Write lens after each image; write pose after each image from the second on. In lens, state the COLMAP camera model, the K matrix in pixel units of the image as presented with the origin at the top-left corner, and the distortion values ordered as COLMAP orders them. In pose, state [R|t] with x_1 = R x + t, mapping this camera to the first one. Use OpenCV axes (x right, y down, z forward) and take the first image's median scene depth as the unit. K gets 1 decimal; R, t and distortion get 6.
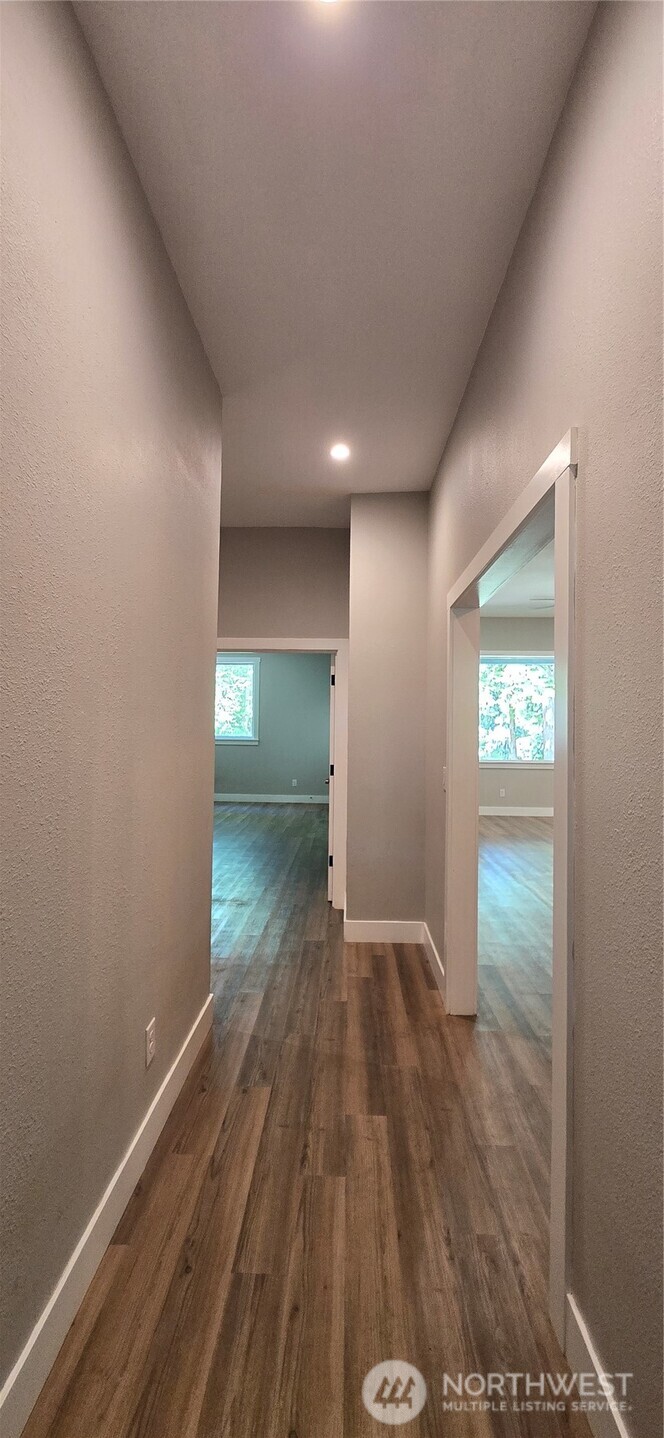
lens RADIAL K [[589.8, 0, 334.0], [0, 589.8, 720.2], [0, 0, 1]] dist [-0.001203, 0.000081]
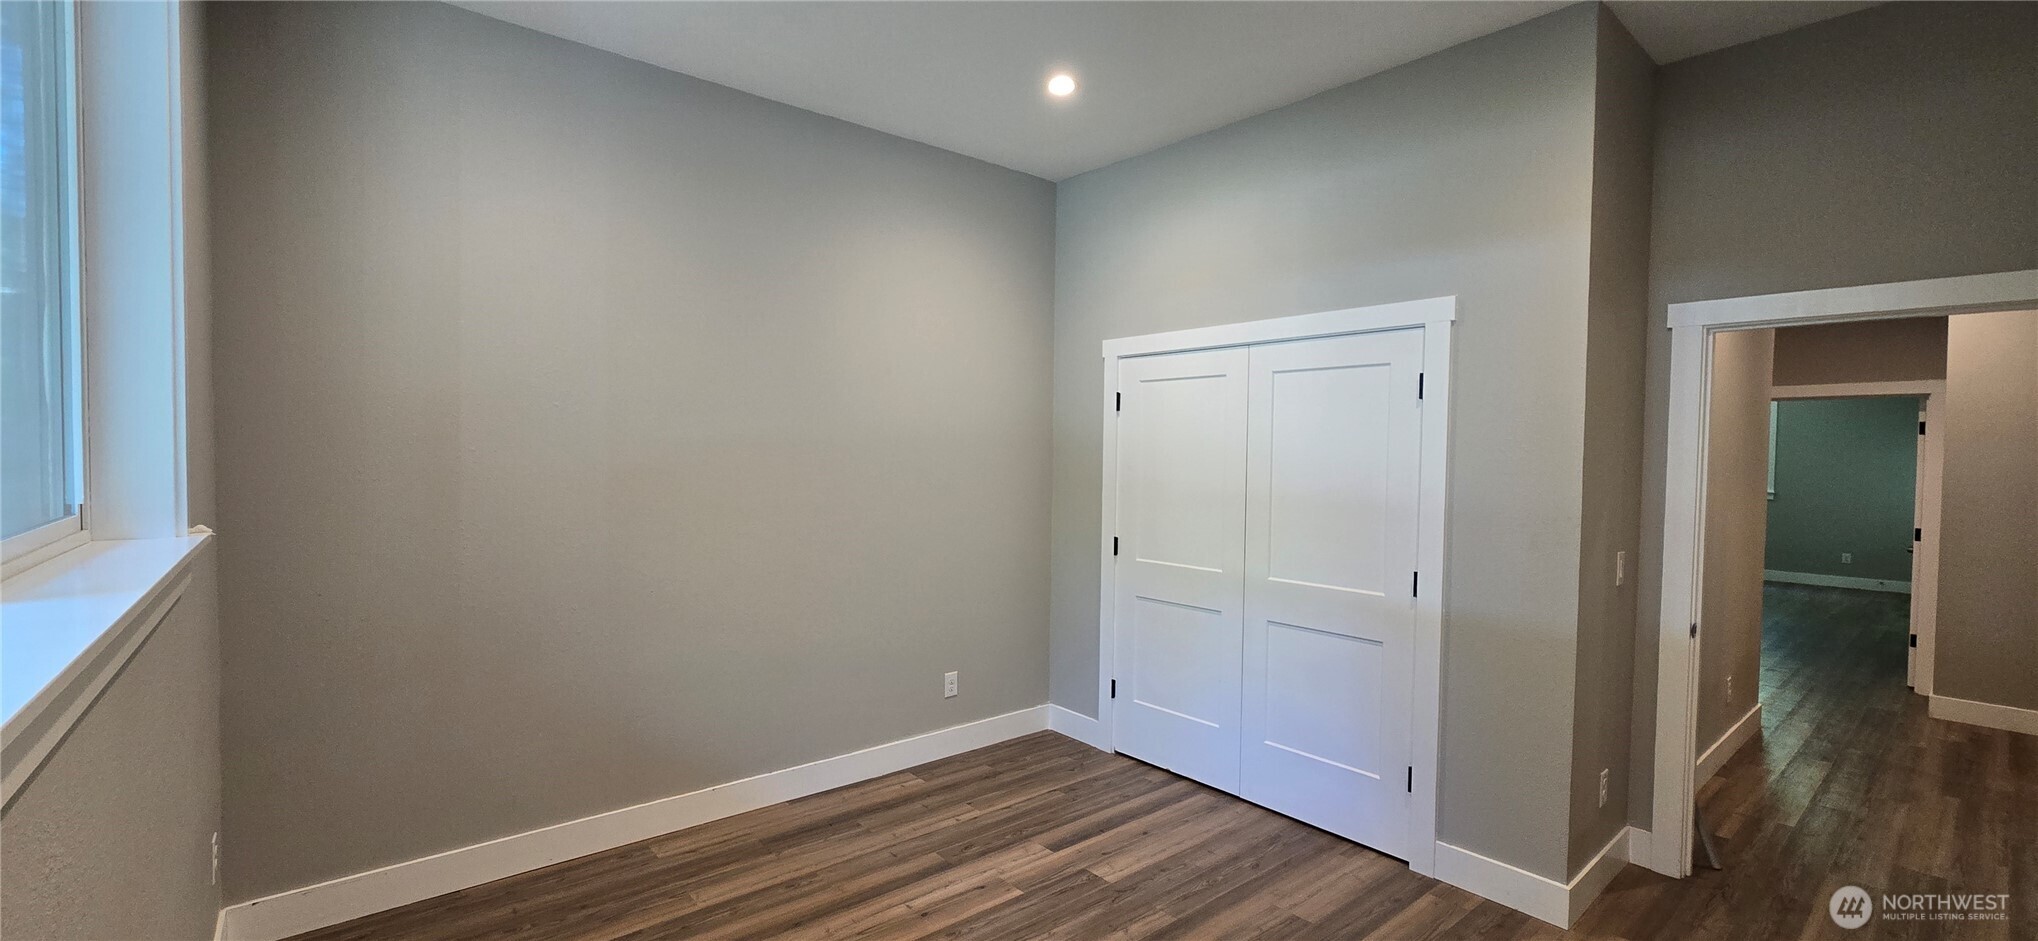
lens RADIAL K [[835.9, 0, 1030.8], [0, 835.9, 467.9], [0, 0, 1]] dist [-0.001203, 0.000081]
pose [[0.671266, 0.015232, -0.741060, 0.030250], [0.000220, 0.999785, 0.020749, -0.038232], [0.741217, -0.014091, 0.671118, -0.773555]]
